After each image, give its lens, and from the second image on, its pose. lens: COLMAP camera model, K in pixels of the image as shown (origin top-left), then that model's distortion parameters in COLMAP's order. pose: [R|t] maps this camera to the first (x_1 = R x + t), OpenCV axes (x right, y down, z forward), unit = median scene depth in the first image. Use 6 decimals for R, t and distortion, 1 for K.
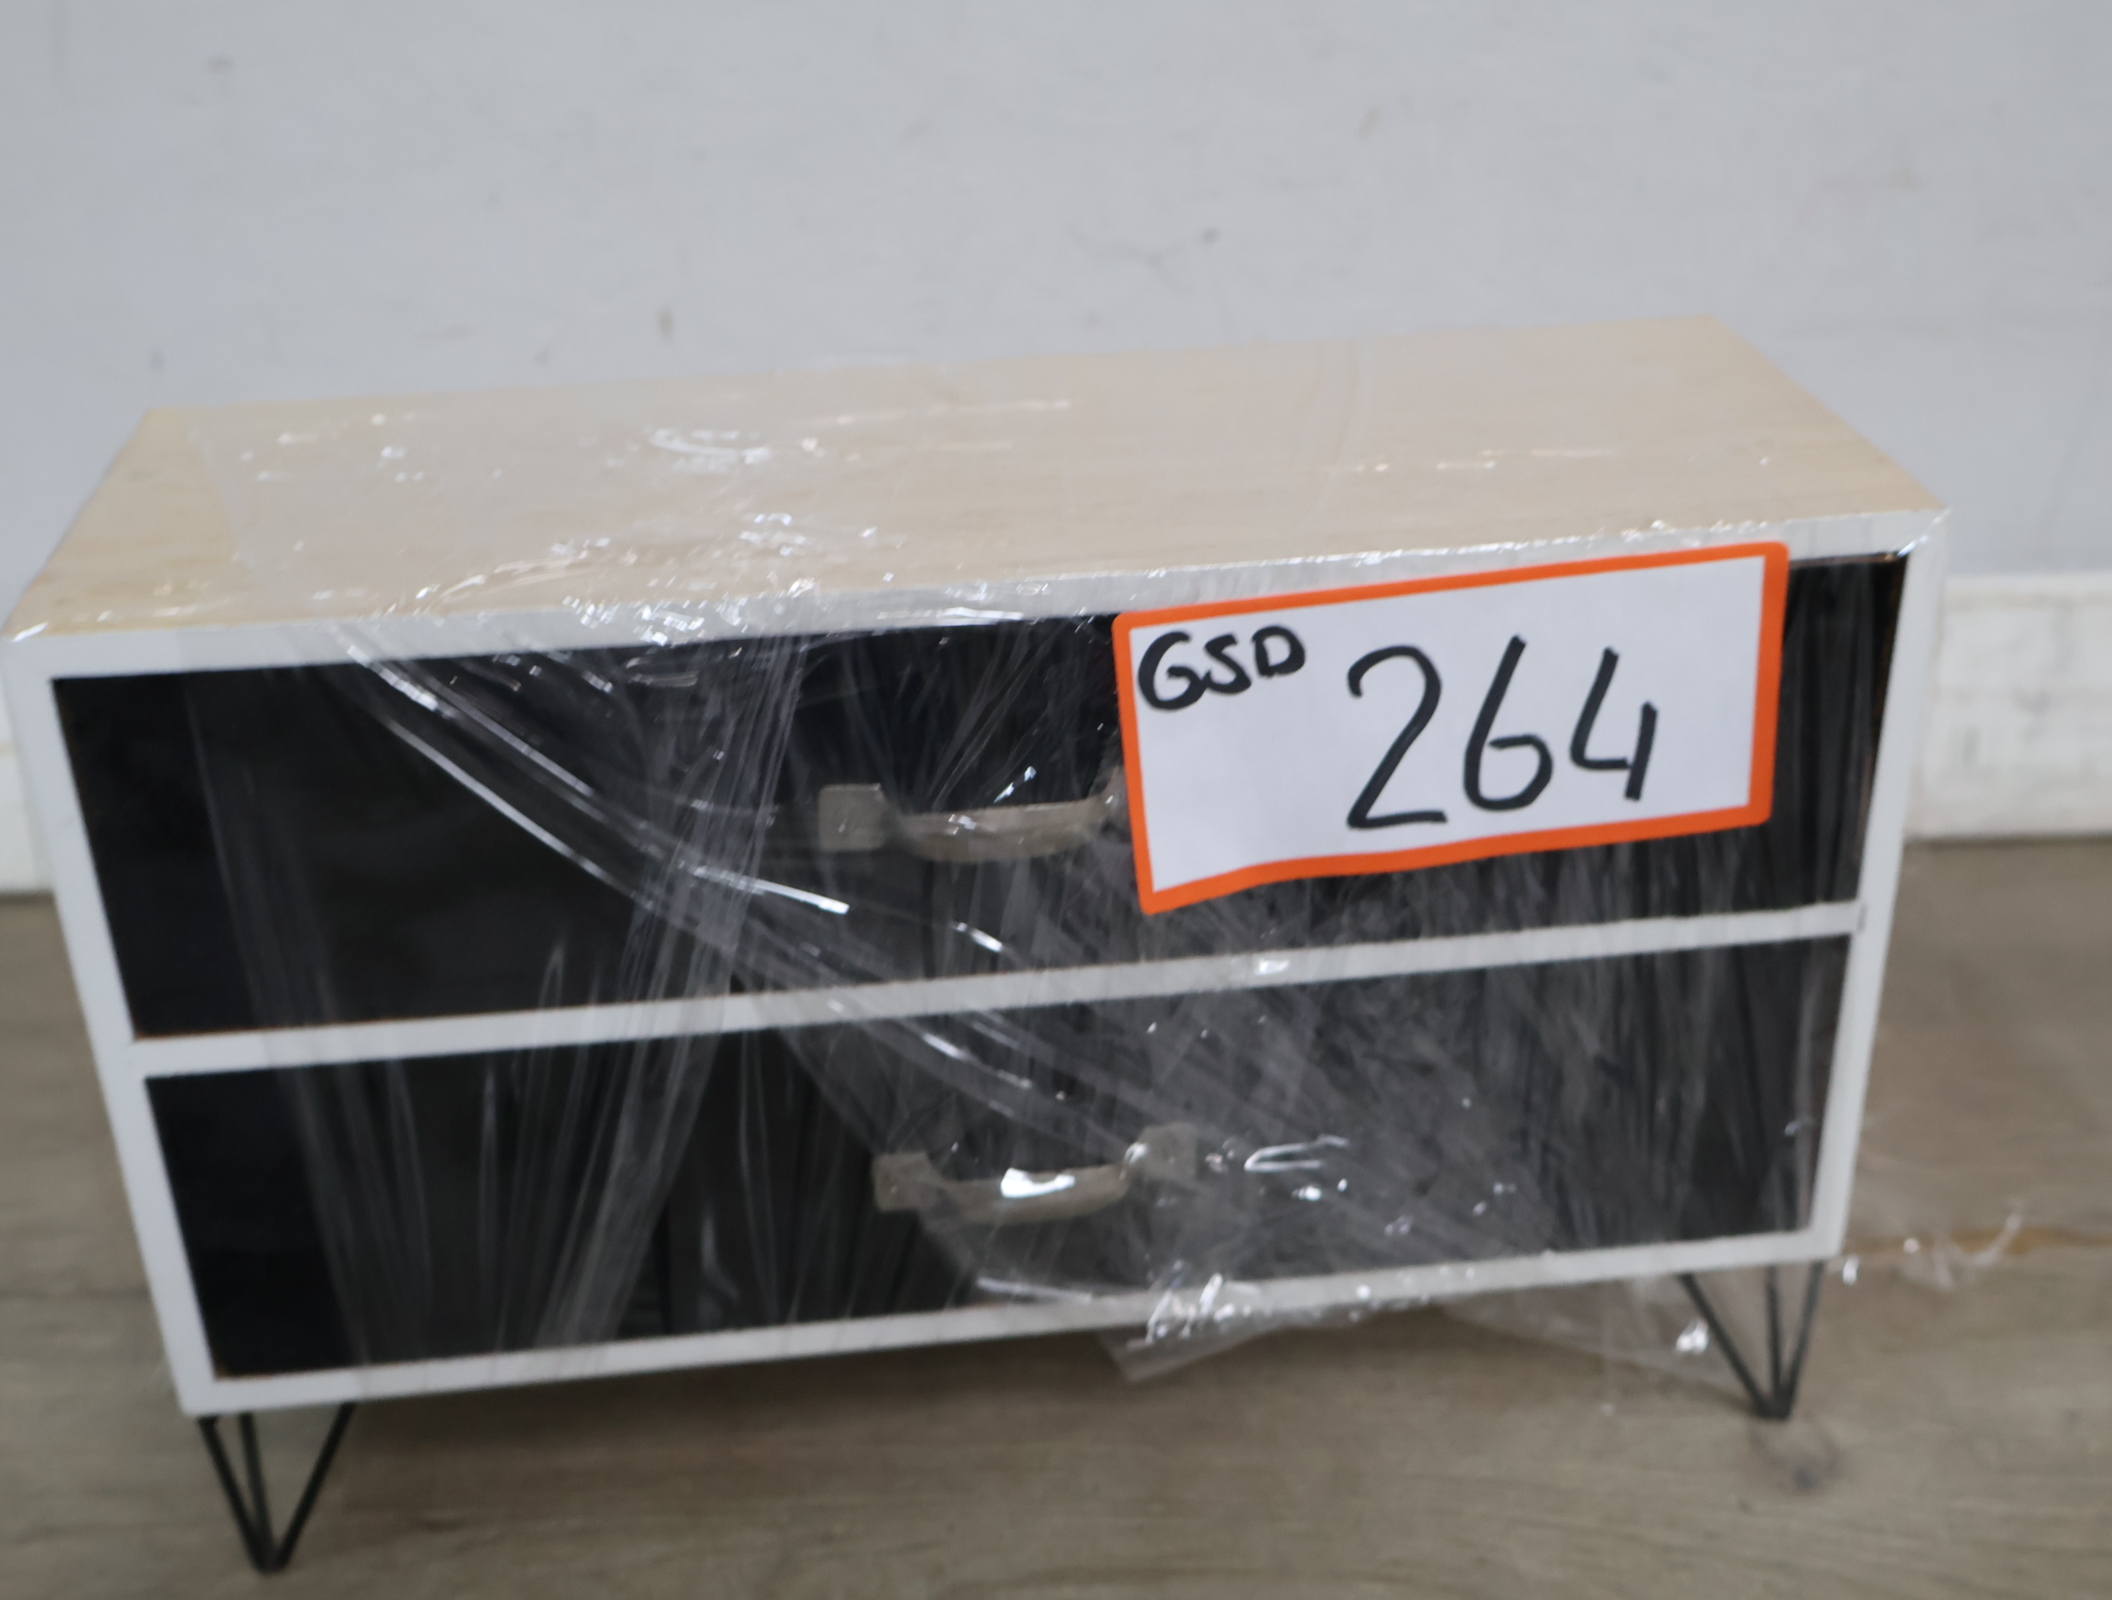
lens RADIAL K [[2422.8, 0, 1074.4], [0, 2422.8, 804.0], [0, 0, 1]] dist [0.003072, 0.000000]
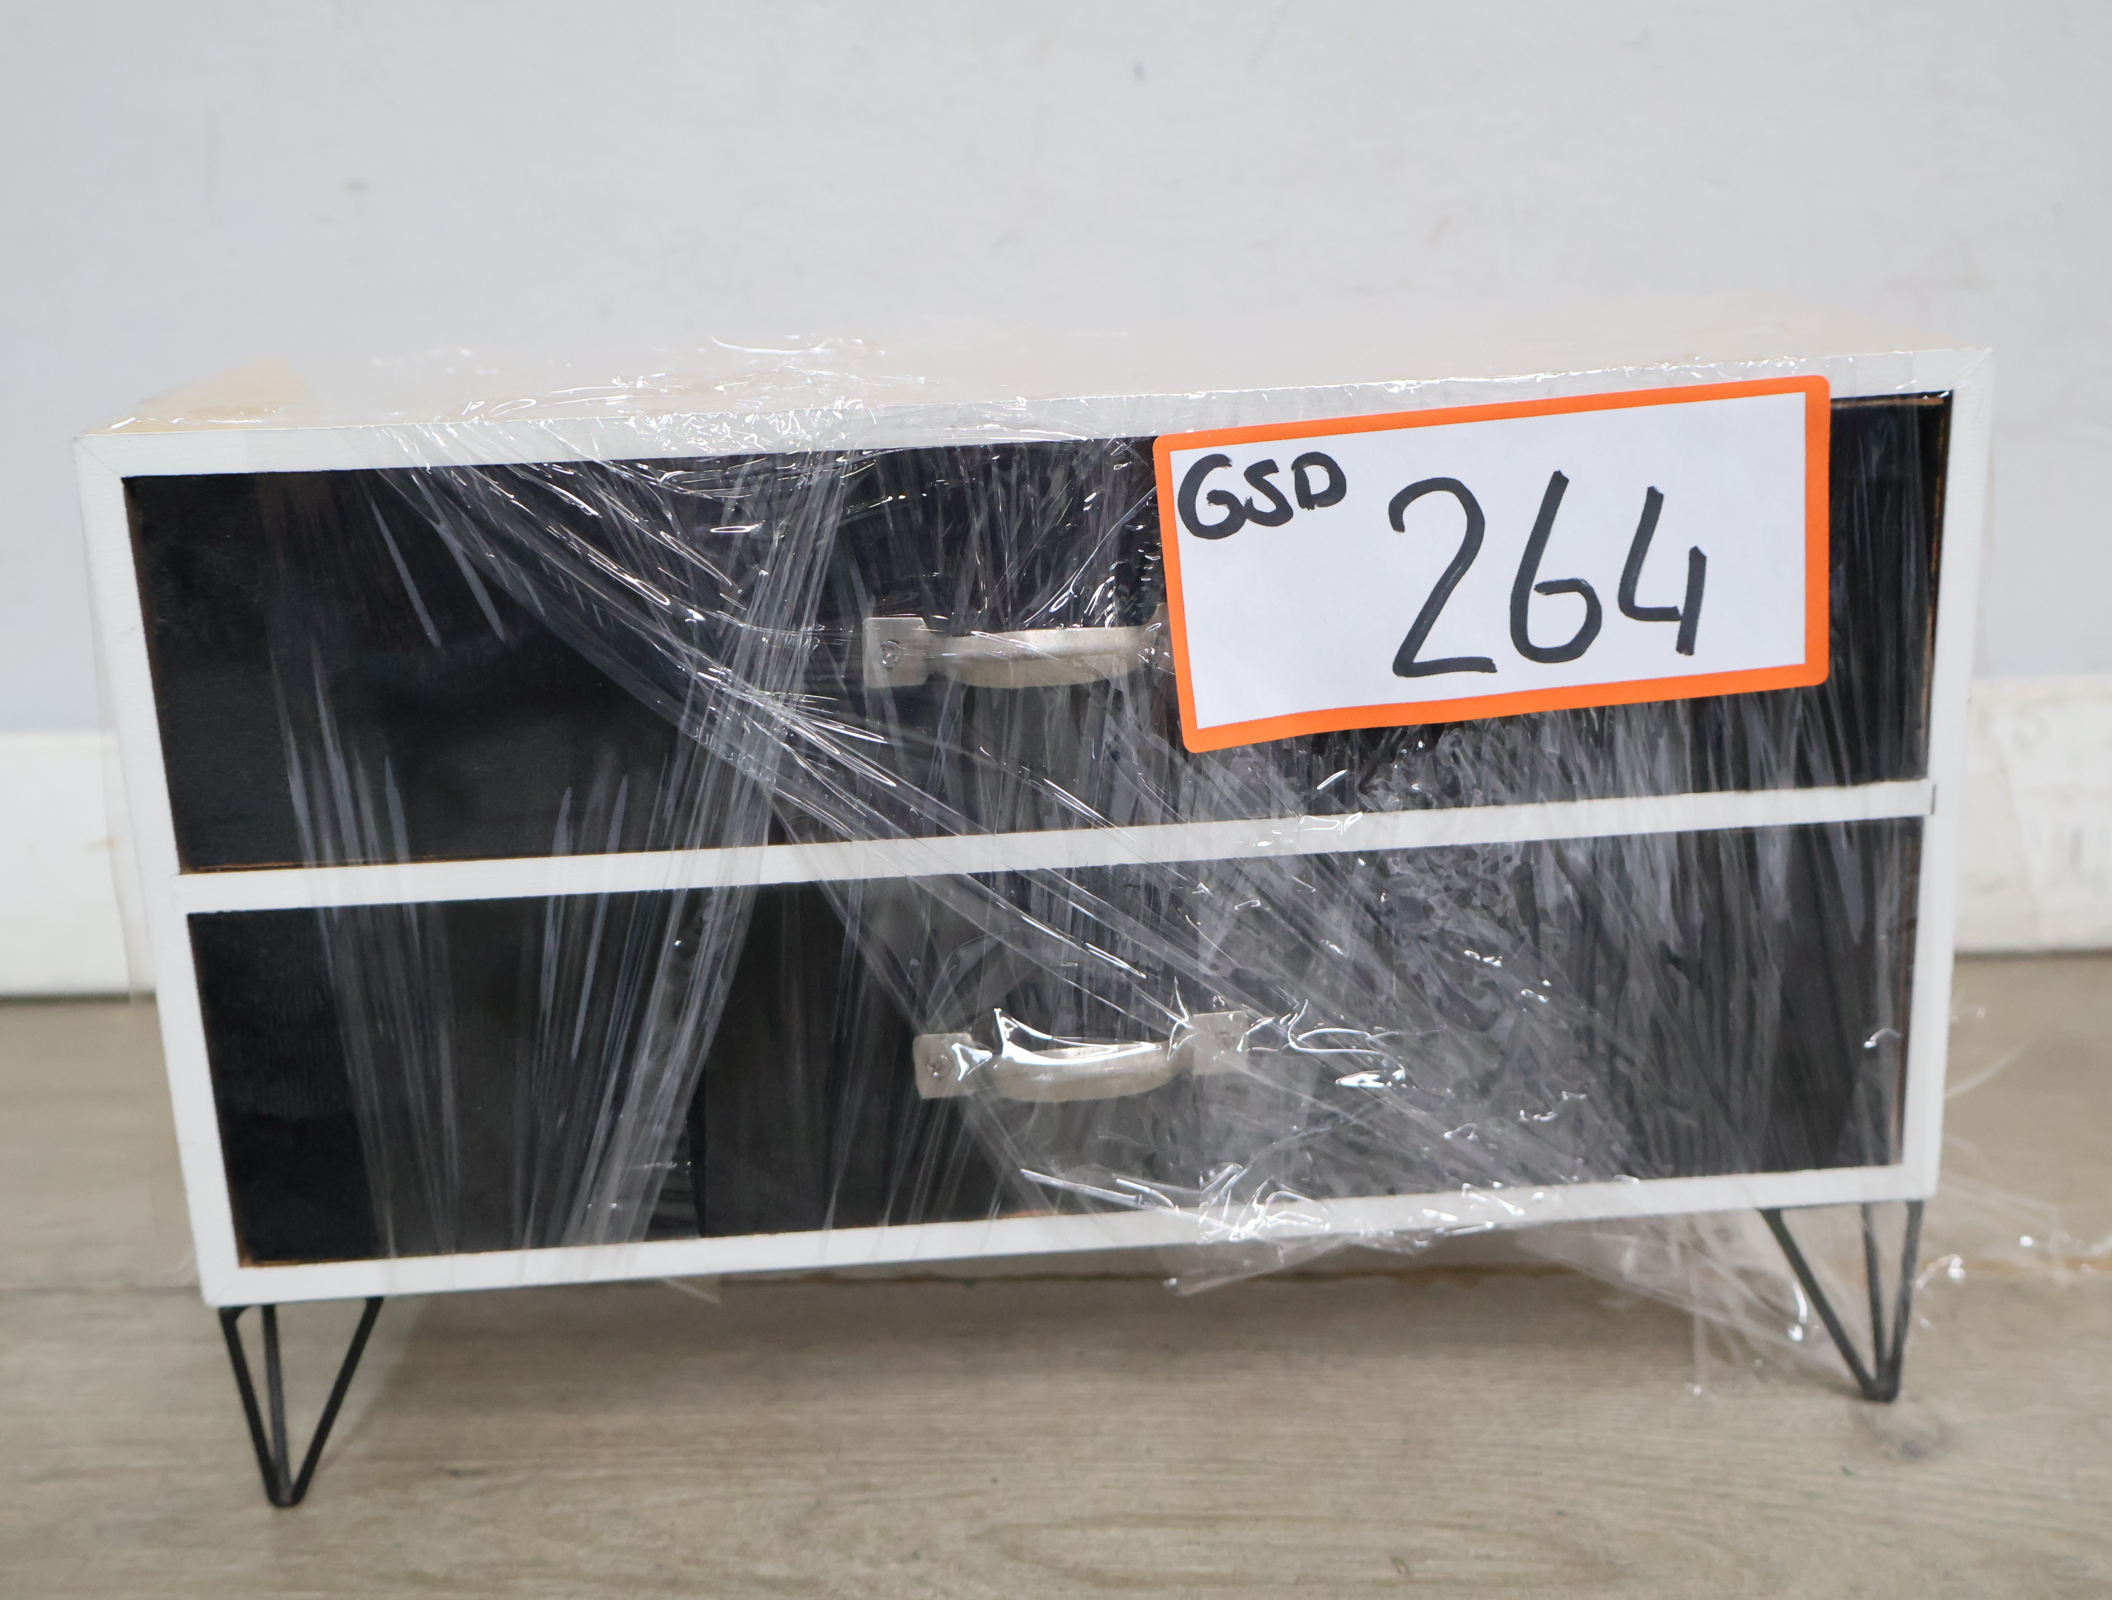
lens RADIAL K [[2422.8, 0, 1064.5], [0, 2422.8, 793.6], [0, 0, 1]] dist [0.003072, 0.000000]
pose [[0.998307, 0.000903, -0.058150, 0.033794], [-0.011548, 0.983047, -0.182991, 0.225990], [0.056999, 0.183353, 0.981393, 0.026958]]
